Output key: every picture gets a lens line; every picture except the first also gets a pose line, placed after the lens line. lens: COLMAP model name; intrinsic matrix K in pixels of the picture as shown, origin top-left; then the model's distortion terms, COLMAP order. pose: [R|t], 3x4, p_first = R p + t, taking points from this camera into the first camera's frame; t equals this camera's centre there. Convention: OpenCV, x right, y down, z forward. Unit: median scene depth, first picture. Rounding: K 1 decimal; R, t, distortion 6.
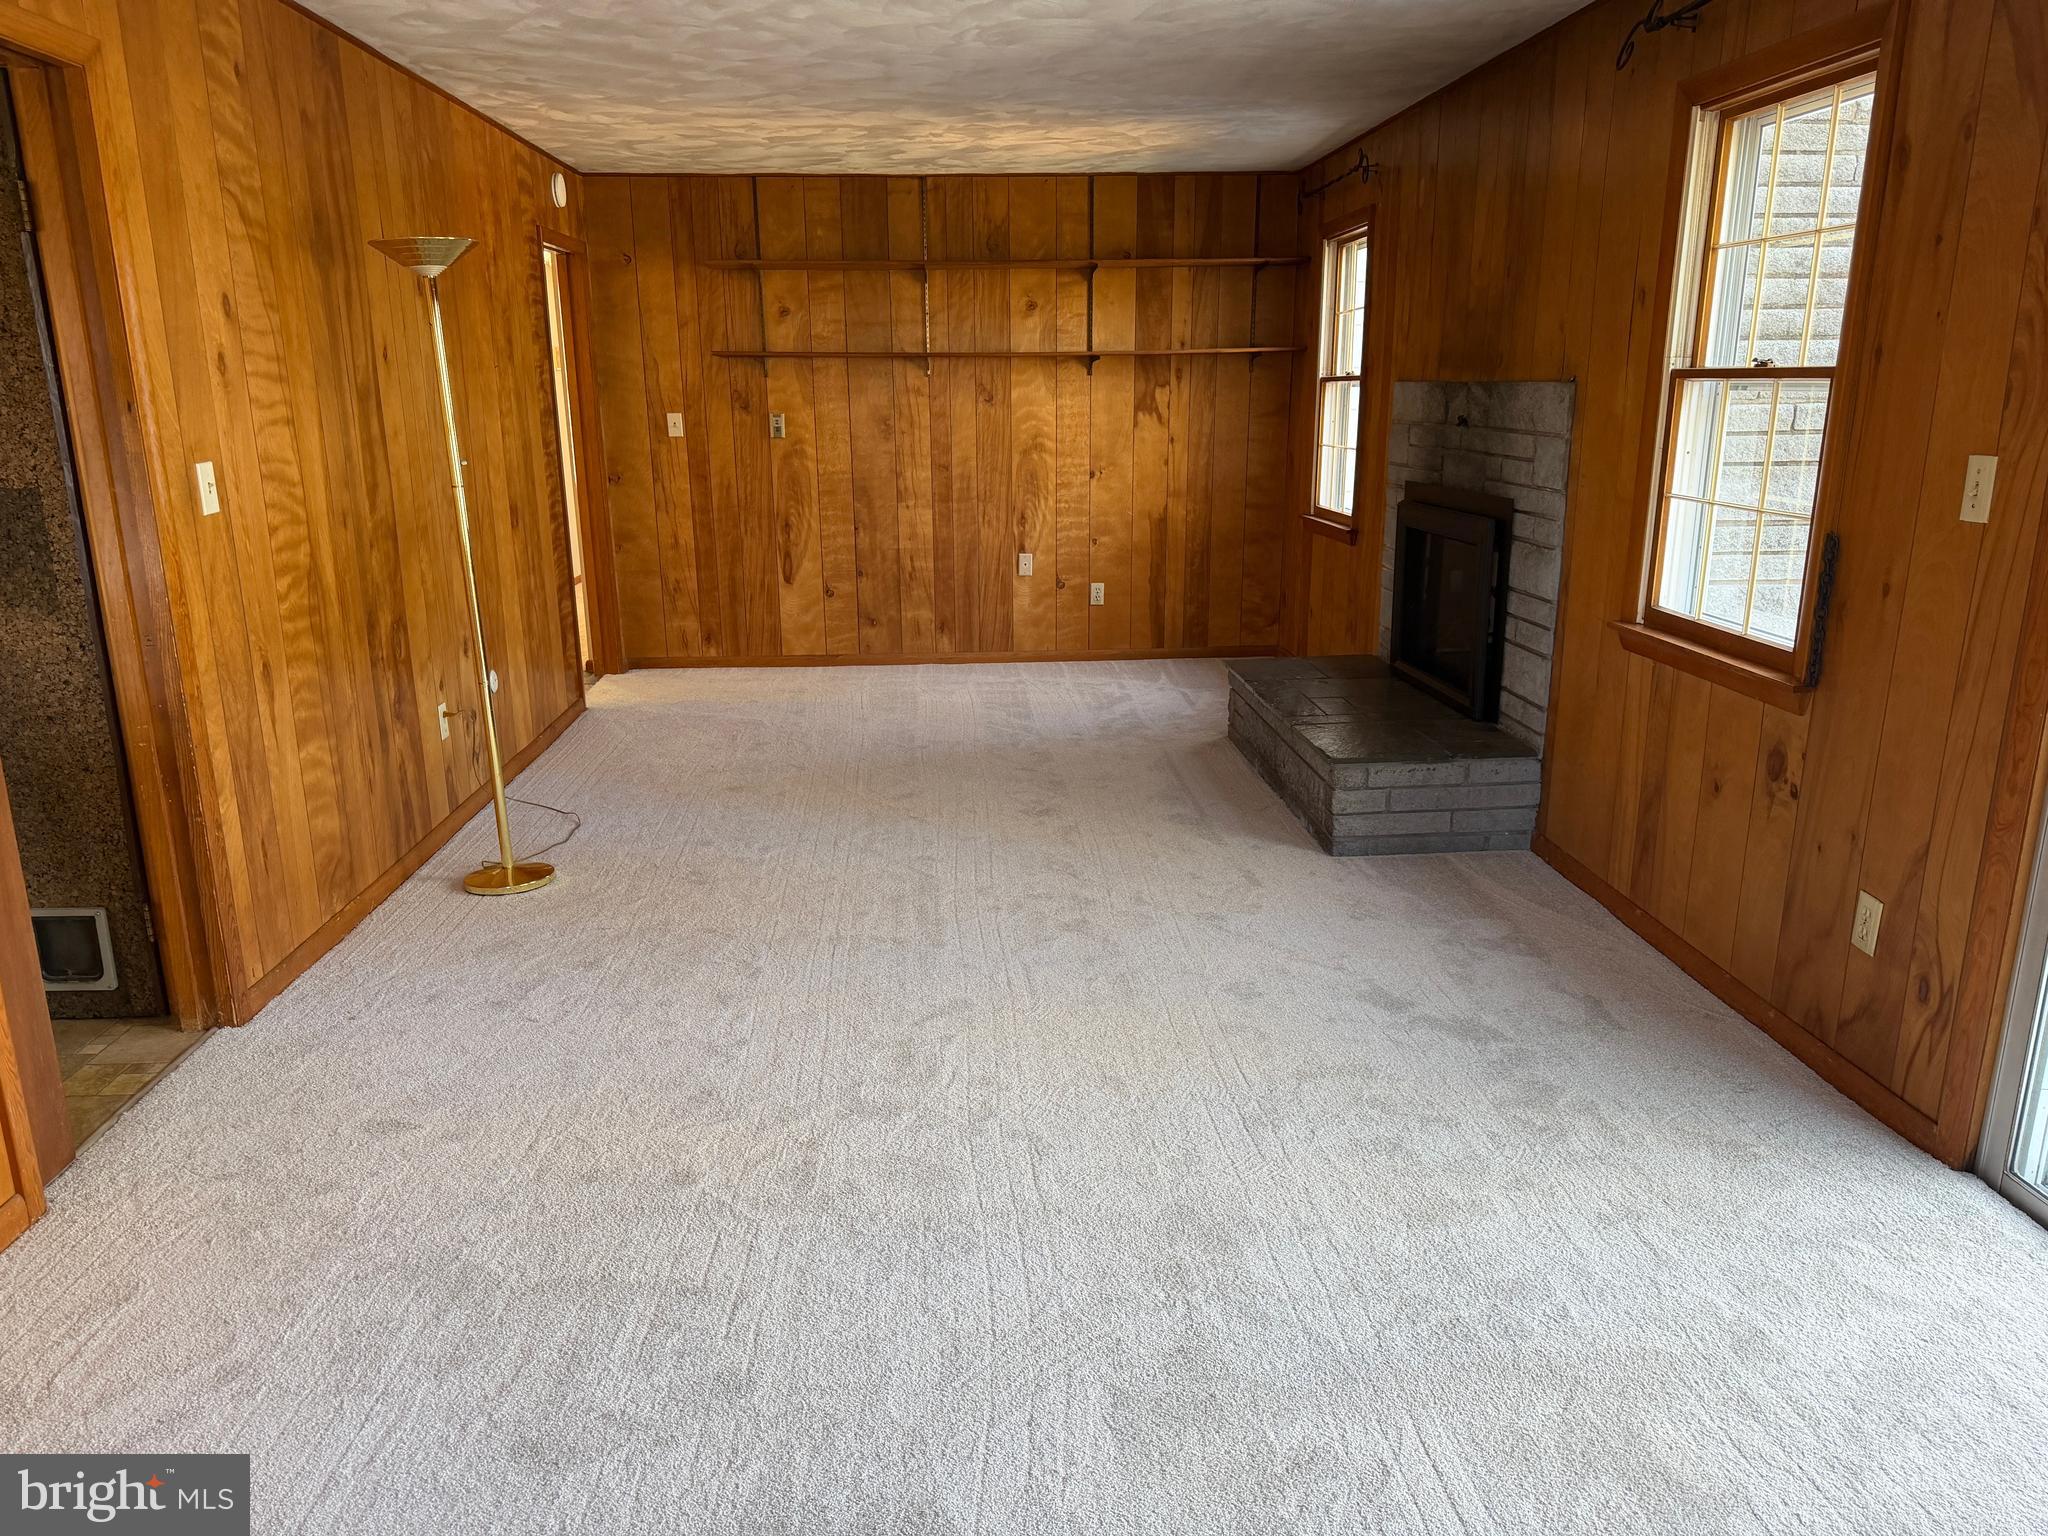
lens RADIAL K [[1429.7, 0, 1034.4], [0, 1429.7, 767.8], [0, 0, 1]] dist [0.122495, -0.167737]
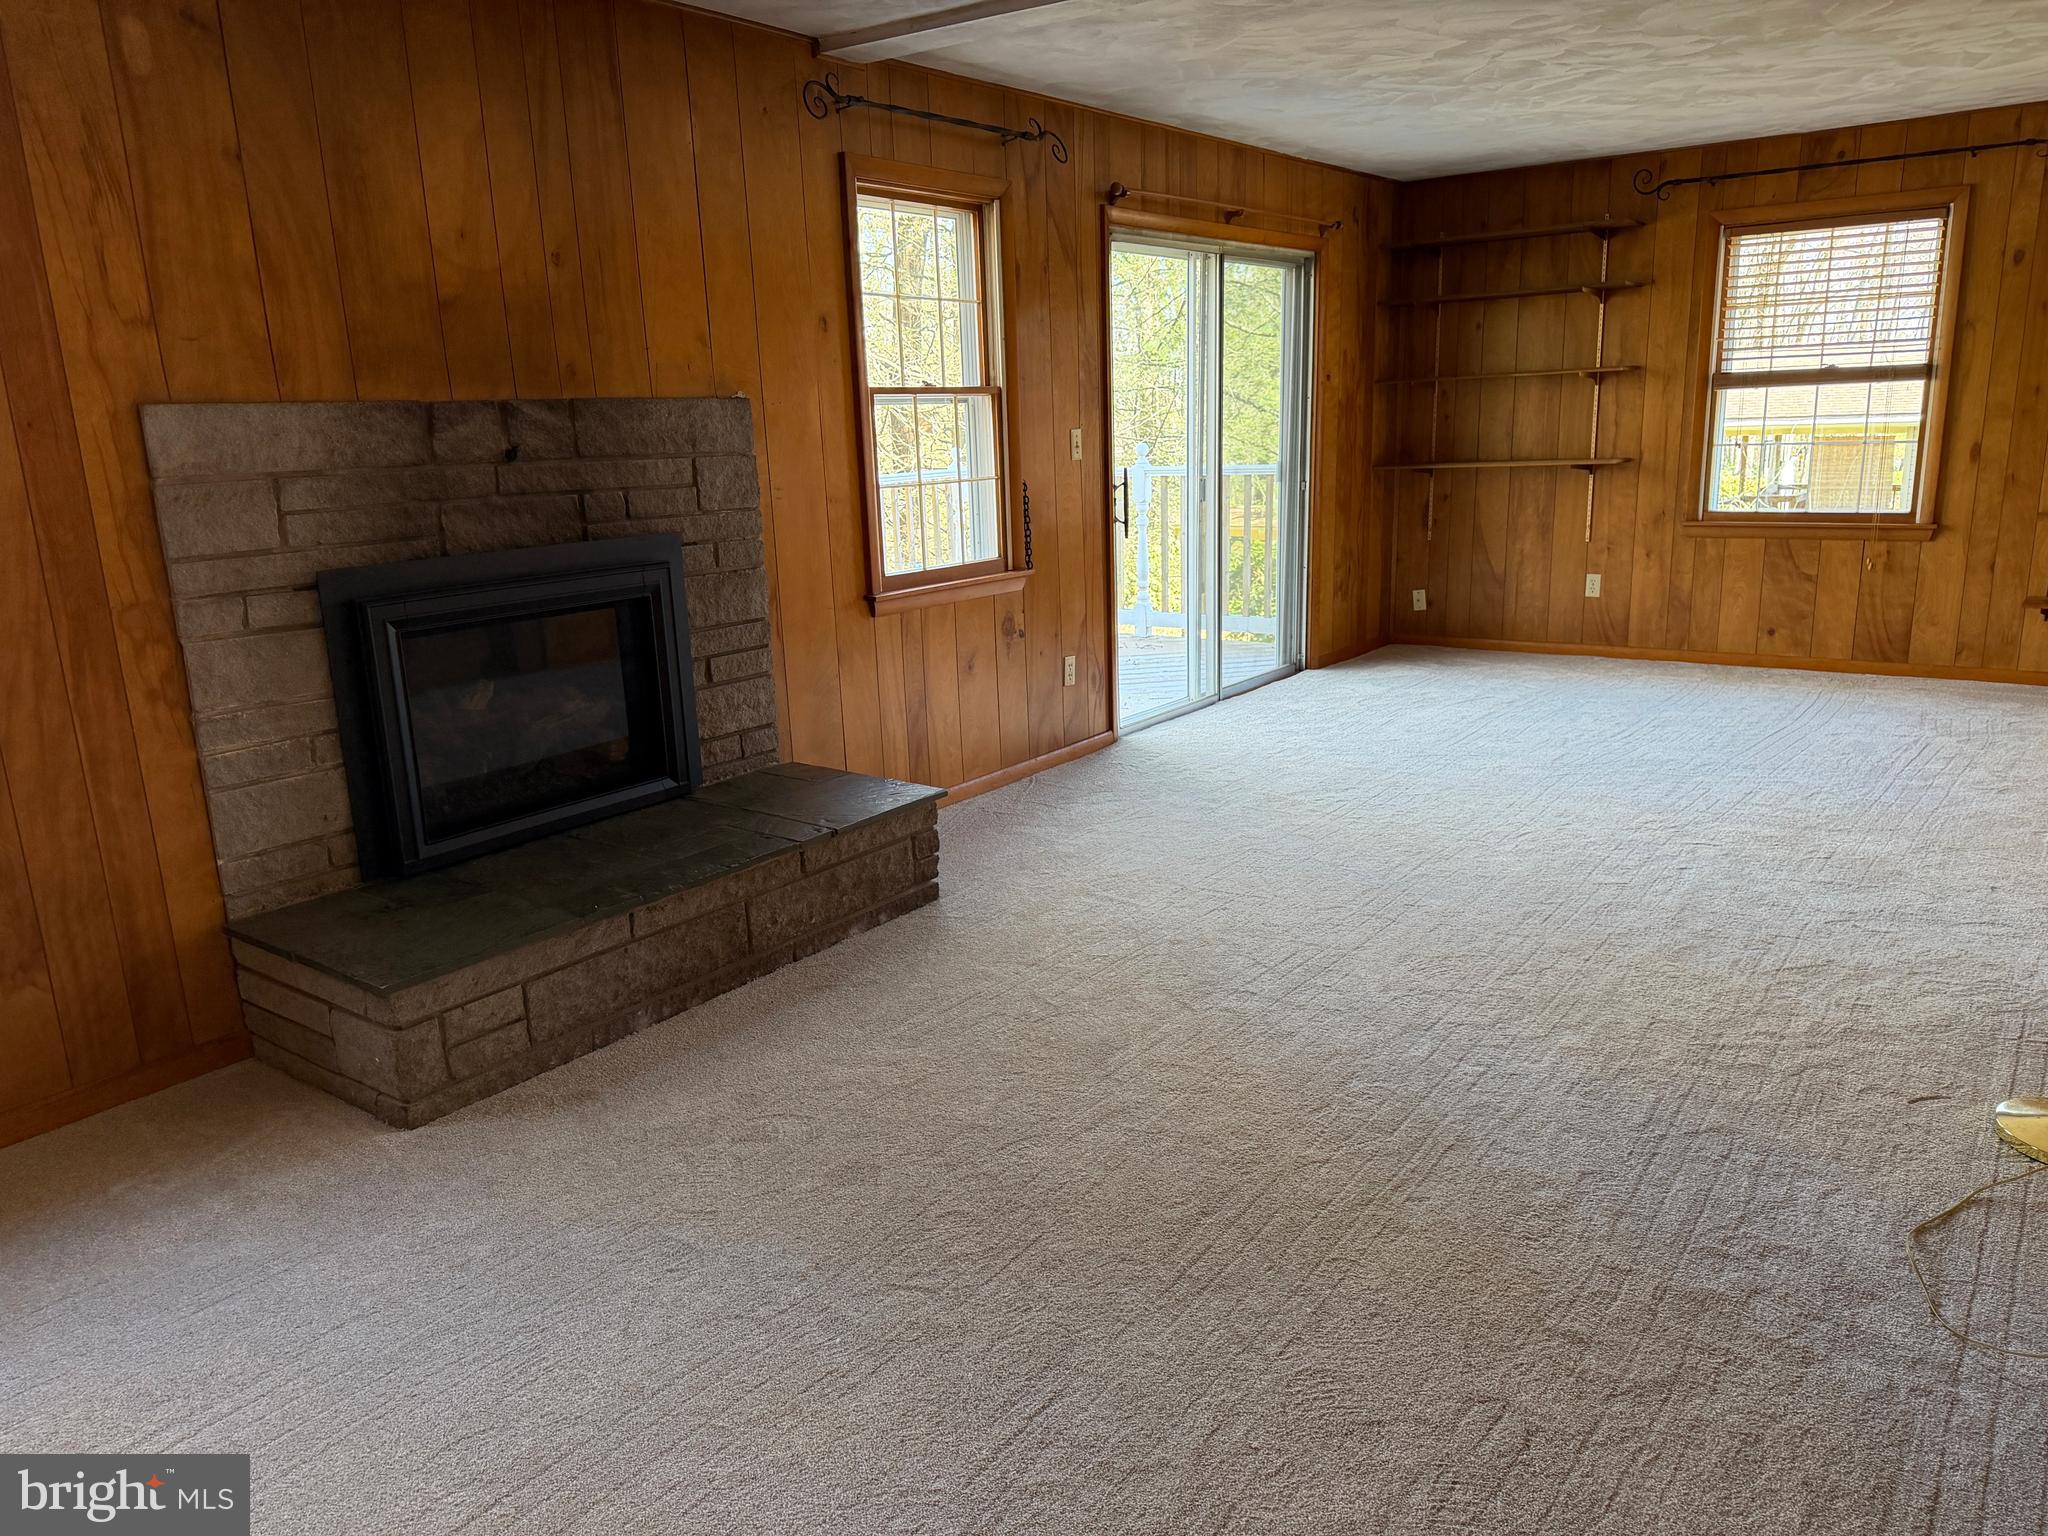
lens RADIAL K [[1431.8, 0, 1024.0], [0, 1431.8, 768.0], [0, 0, 1]] dist [0.008634, -0.035518]
pose [[-0.759896, -0.123056, 0.638291, -0.562649], [0.204644, 0.886705, 0.414579, -0.530623], [-0.616992, 0.445659, -0.648620, 2.115982]]
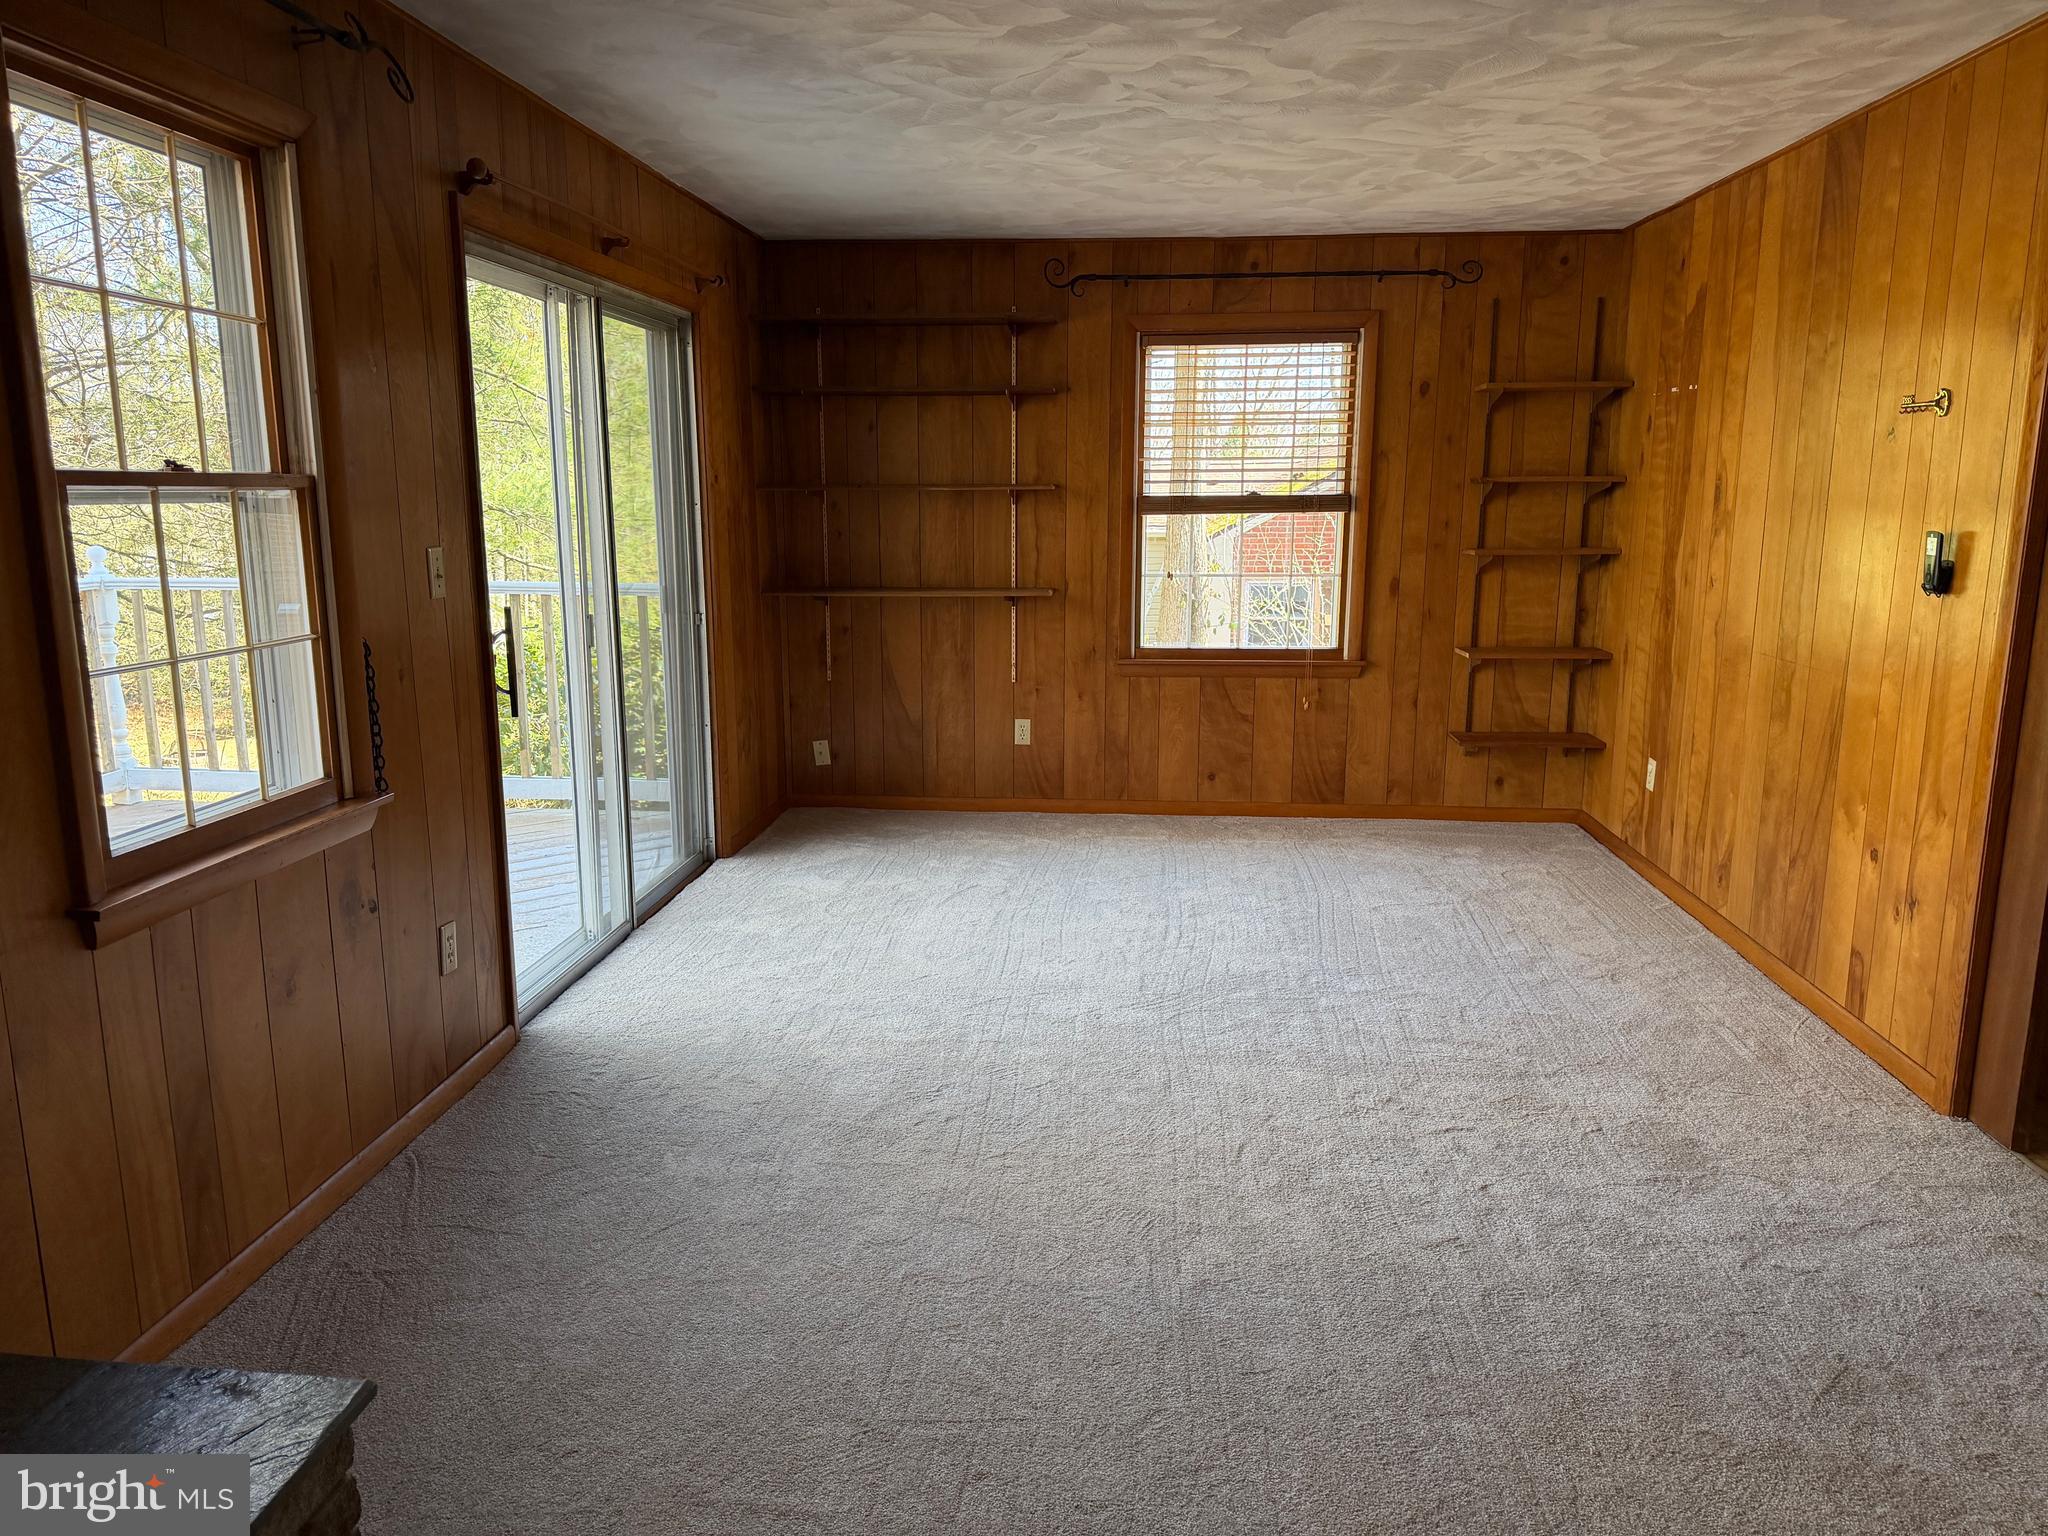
lens RADIAL K [[1429.7, 0, 1034.4], [0, 1429.7, 767.8], [0, 0, 1]] dist [0.122495, -0.167737]
pose [[-0.989177, -0.026454, 0.144321, -0.053908], [0.038114, 0.903519, 0.426850, -0.456591], [-0.141688, 0.427731, -0.892732, 1.731468]]
